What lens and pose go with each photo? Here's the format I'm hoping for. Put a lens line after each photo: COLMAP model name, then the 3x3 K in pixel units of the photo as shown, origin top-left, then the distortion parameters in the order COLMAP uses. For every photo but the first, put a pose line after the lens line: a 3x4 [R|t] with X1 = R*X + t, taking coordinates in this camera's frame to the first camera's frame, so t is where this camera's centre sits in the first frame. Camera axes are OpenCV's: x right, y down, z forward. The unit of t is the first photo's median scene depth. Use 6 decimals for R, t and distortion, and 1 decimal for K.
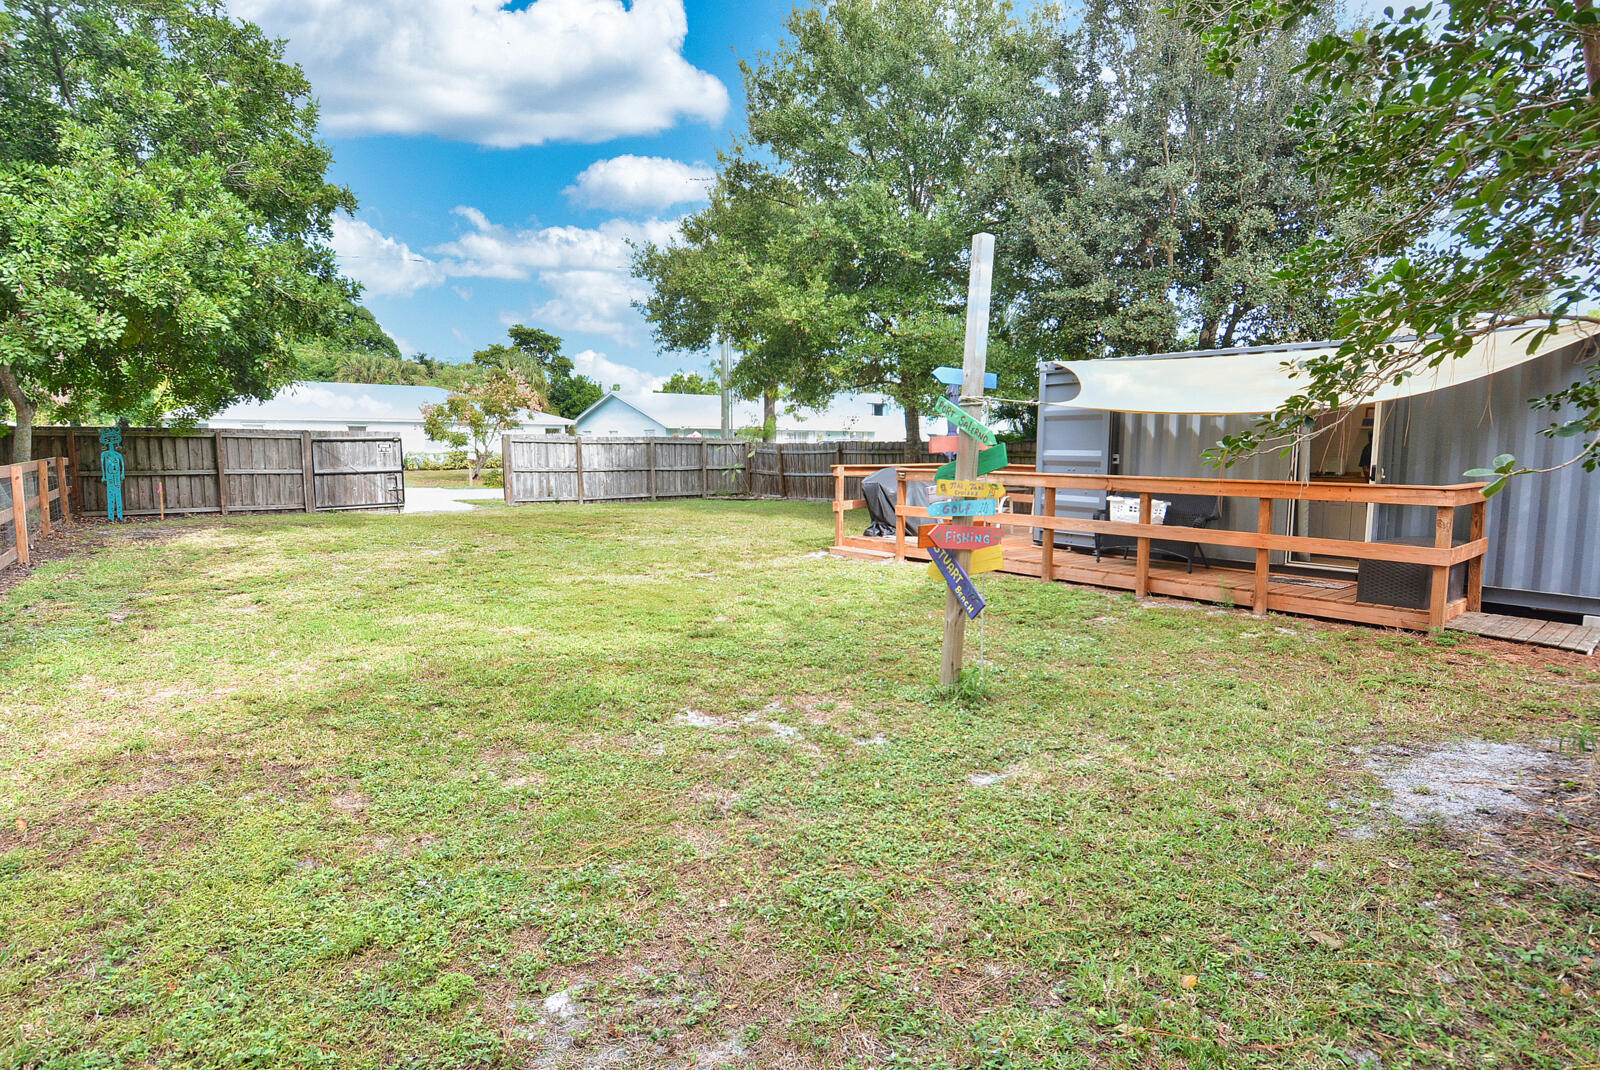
lens RADIAL K [[854.0, 0, 799.9], [0, 854.0, 529.3], [0, 0, 1]] dist [0.005268, -0.014659]
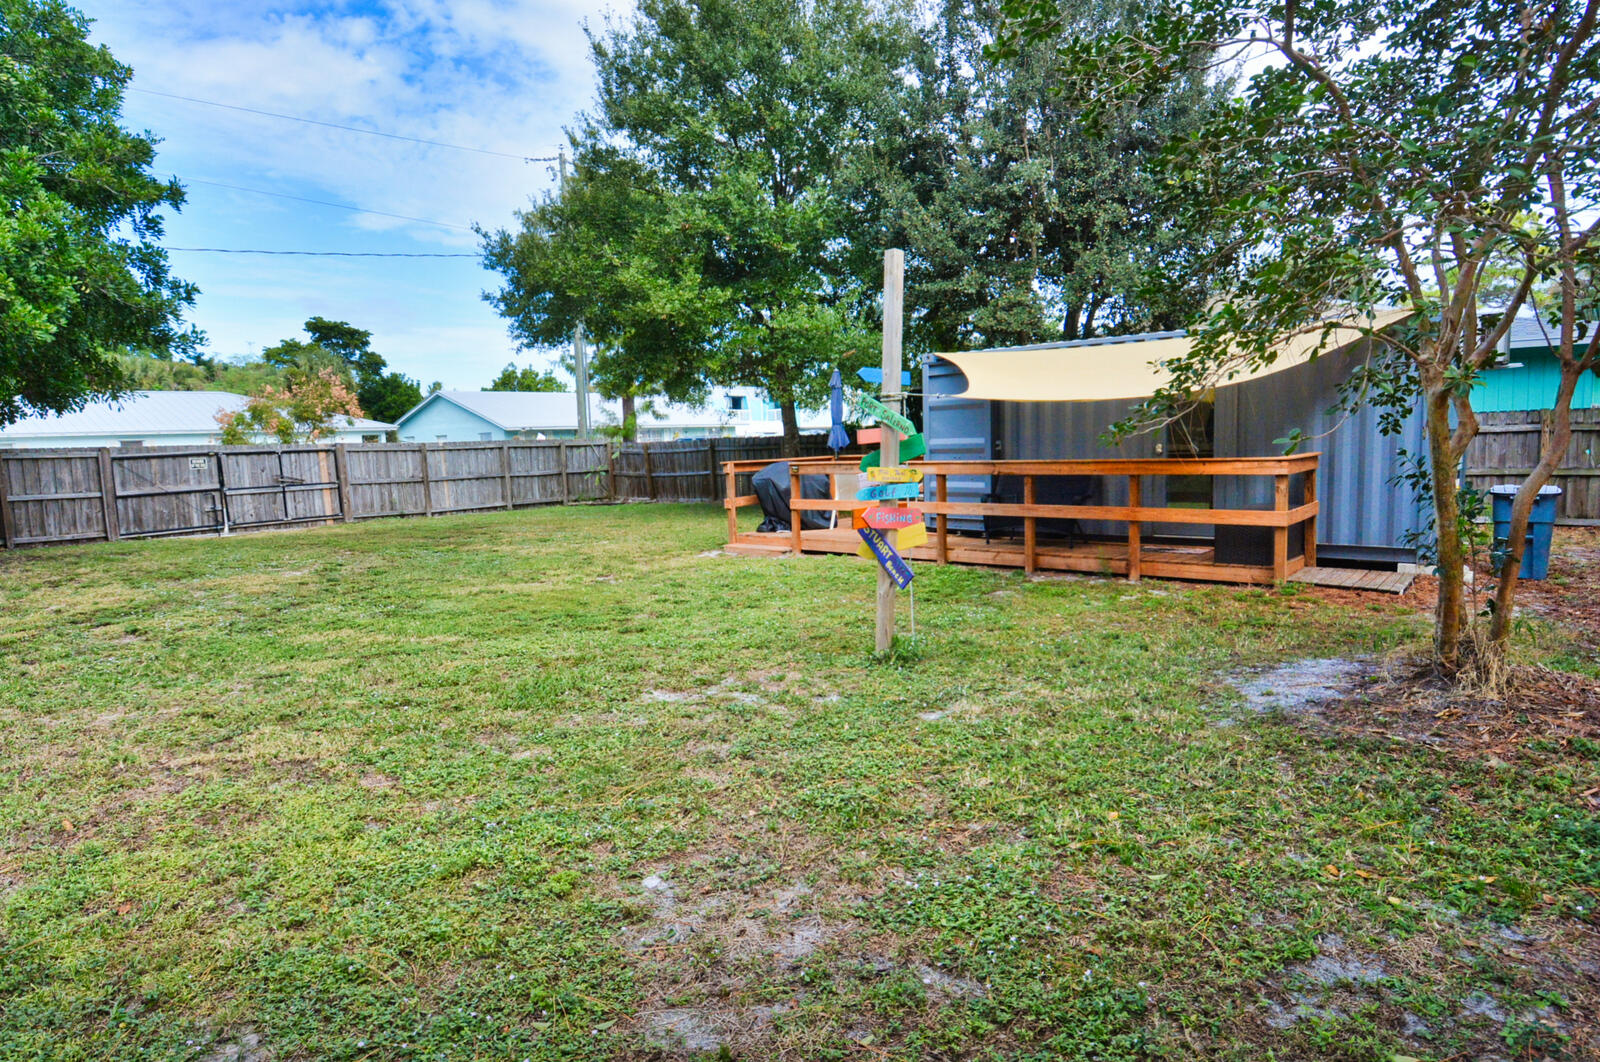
lens RADIAL K [[937.8, 0, 796.2], [0, 937.8, 529.5], [0, 0, 1]] dist [0.005830, -0.003099]
pose [[0.986126, -0.050519, 0.158125, -0.064587], [0.051302, 0.998683, -0.000867, 0.009868], [-0.157873, 0.008967, 0.987419, -0.102646]]
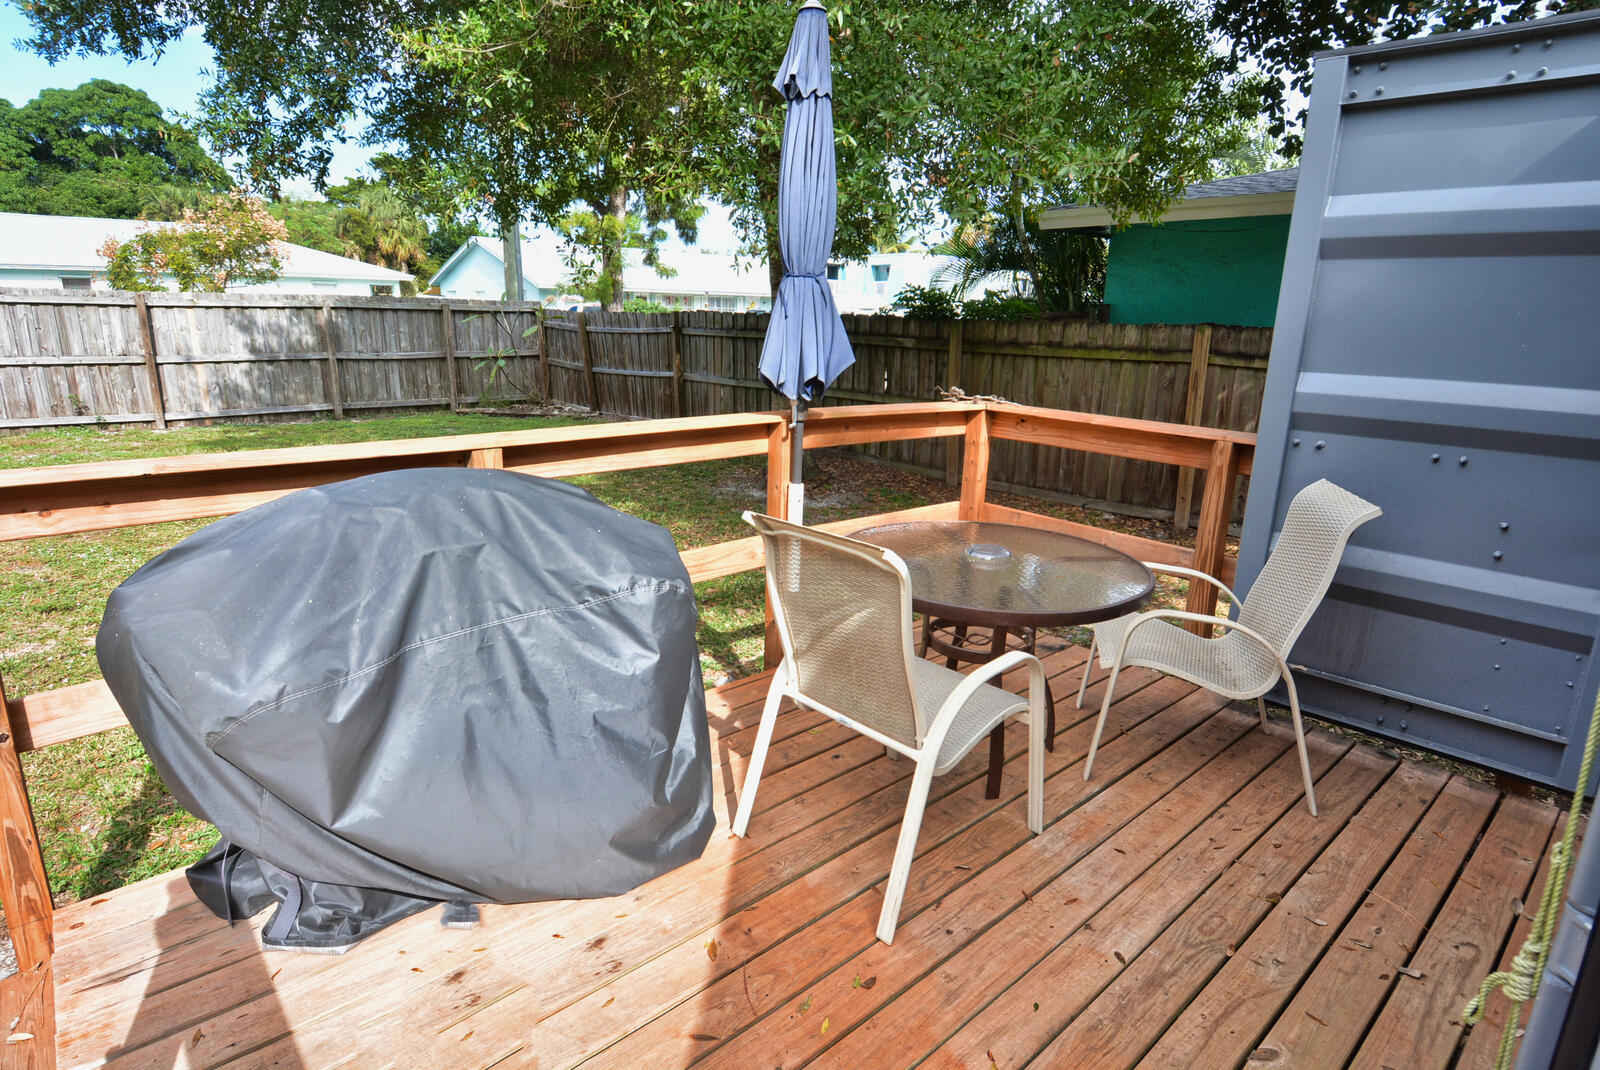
lens RADIAL K [[854.0, 0, 801.8], [0, 854.0, 515.5], [0, 0, 1]] dist [0.005268, -0.014659]
pose [[0.999272, 0.007802, 0.037332, 0.226335], [-0.012735, 0.990929, 0.133781, -0.109756], [-0.035949, -0.134159, 0.990307, 1.029700]]
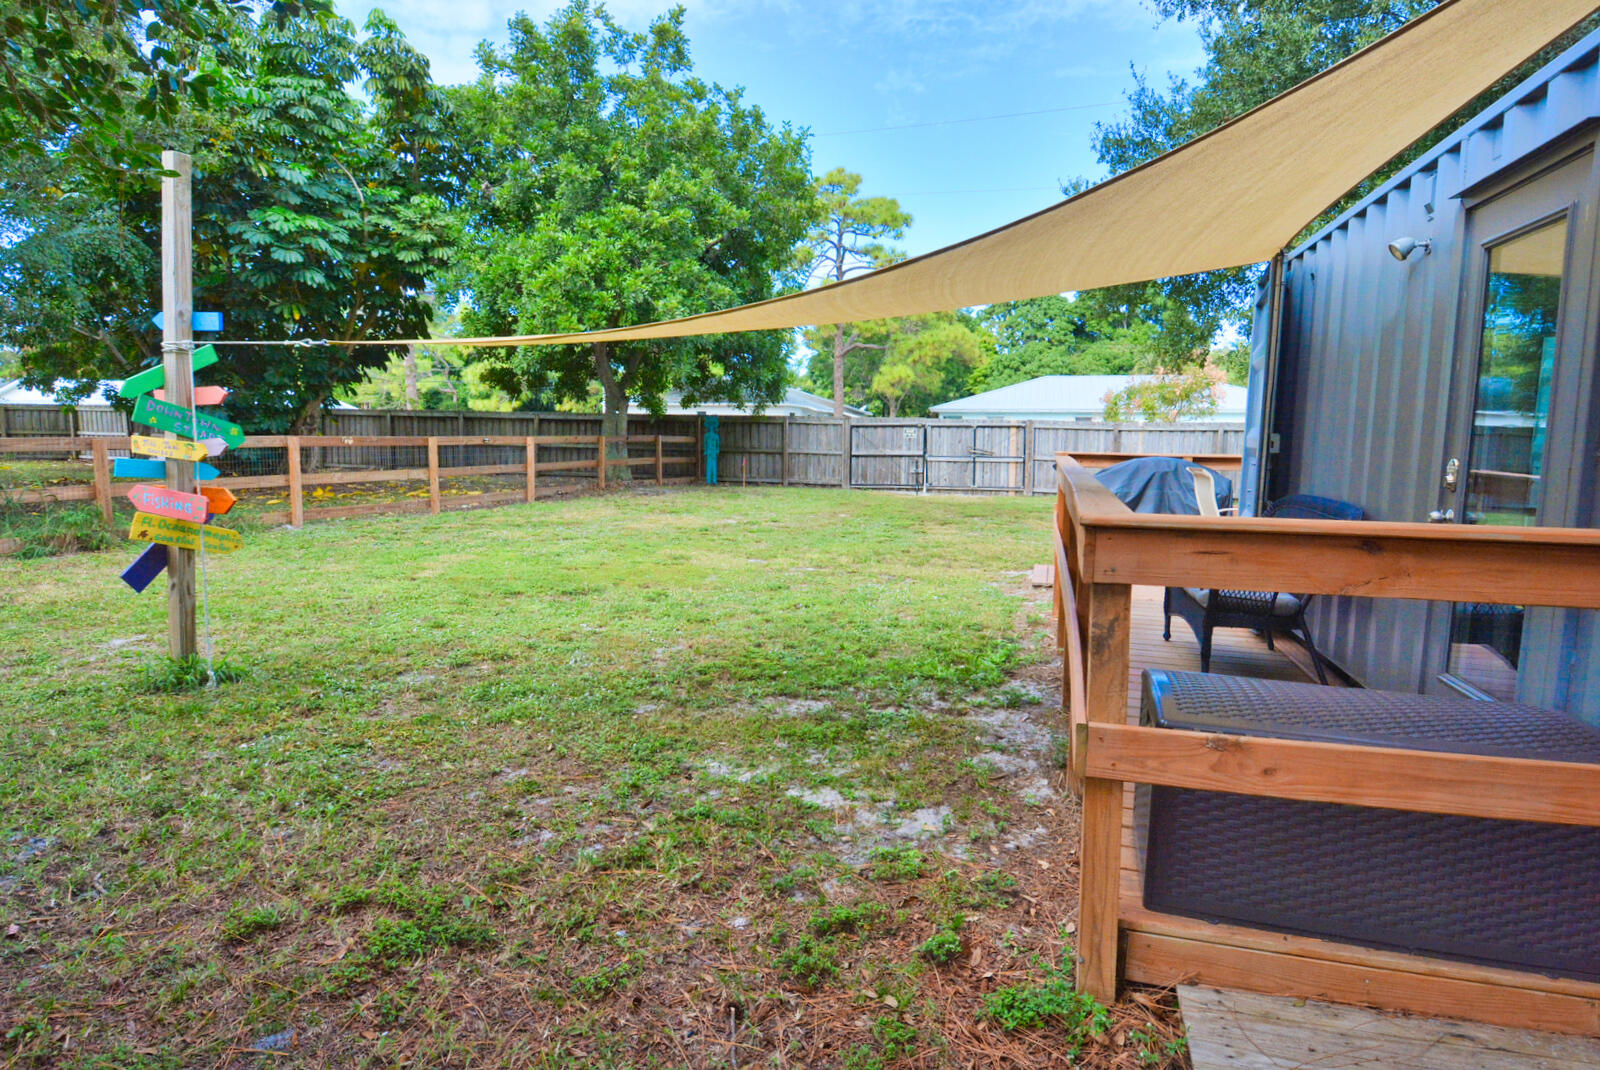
lens RADIAL K [[854.0, 0, 798.5], [0, 854.0, 536.2], [0, 0, 1]] dist [0.005268, -0.014659]
pose [[0.563402, 0.104201, -0.819585, 0.600287], [-0.092632, 0.993727, 0.062663, -0.039534], [0.820973, 0.040615, 0.569520, 0.528593]]
